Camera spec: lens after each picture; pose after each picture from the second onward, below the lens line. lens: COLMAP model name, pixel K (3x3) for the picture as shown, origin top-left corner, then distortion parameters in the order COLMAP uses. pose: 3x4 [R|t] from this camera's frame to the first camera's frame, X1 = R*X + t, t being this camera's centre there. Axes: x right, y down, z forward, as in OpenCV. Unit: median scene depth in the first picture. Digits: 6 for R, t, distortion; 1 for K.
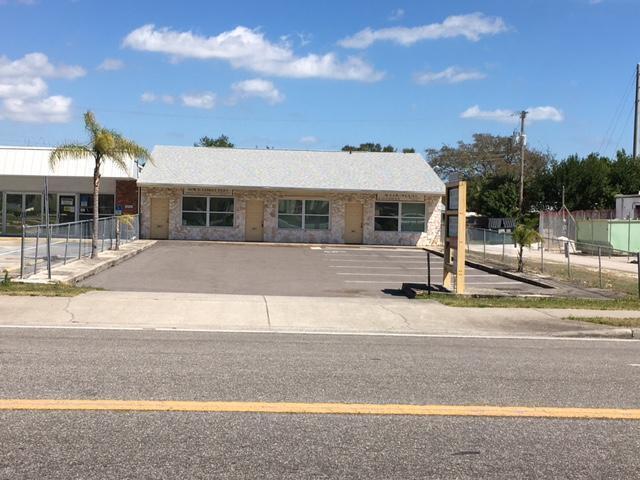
lens RADIAL K [[988.6, 0, 320.1], [0, 988.6, 240.0], [0, 0, 1]] dist [0.011048, 0.000000]
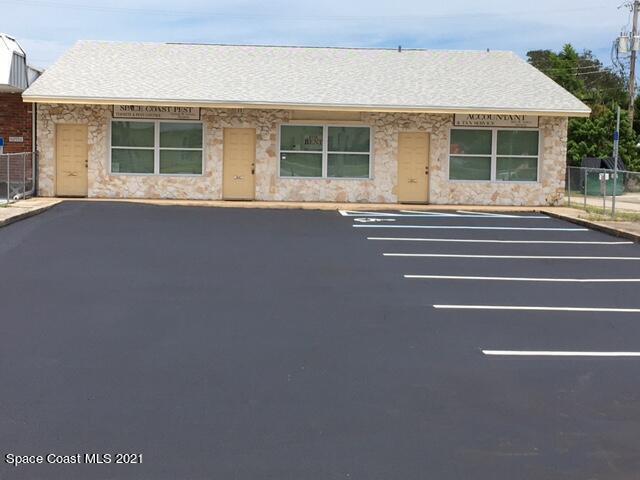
lens RADIAL K [[1063.9, 0, 319.5], [0, 1063.9, 240.1], [0, 0, 1]] dist [0.041745, 0.000000]
pose [[0.999974, -0.004754, -0.005341, -0.016958], [0.005026, 0.998624, 0.052207, -0.007178], [0.005085, -0.052233, 0.998622, 0.386189]]
